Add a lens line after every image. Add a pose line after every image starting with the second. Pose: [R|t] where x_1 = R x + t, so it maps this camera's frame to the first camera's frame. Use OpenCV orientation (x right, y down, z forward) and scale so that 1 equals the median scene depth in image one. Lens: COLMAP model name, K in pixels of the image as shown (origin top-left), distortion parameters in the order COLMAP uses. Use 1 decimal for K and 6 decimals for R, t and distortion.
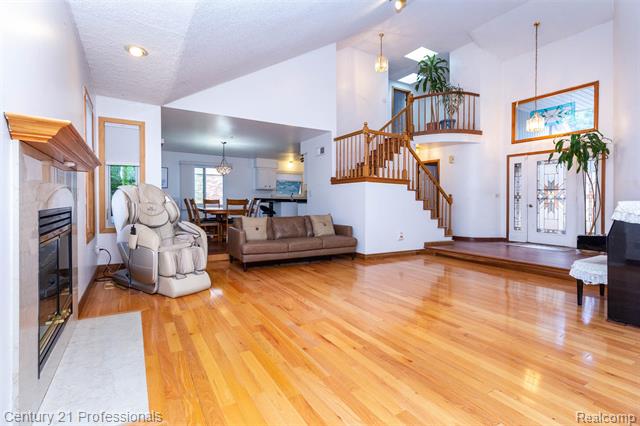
lens RADIAL K [[299.8, 0, 320.0], [0, 299.8, 213.0], [0, 0, 1]] dist [0.001934, -0.000197]
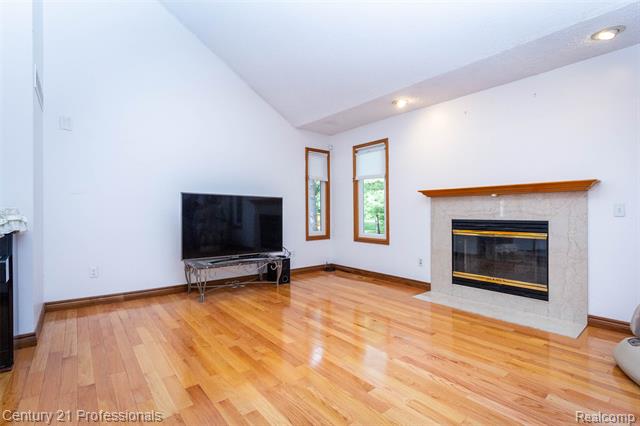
lens RADIAL K [[299.8, 0, 320.0], [0, 299.8, 213.0], [0, 0, 1]] dist [0.001934, -0.000197]
pose [[-0.990577, -0.017094, -0.135887, 0.303499], [-0.021469, 0.999295, 0.030792, -0.063374], [0.135265, 0.033419, -0.990246, 1.788760]]
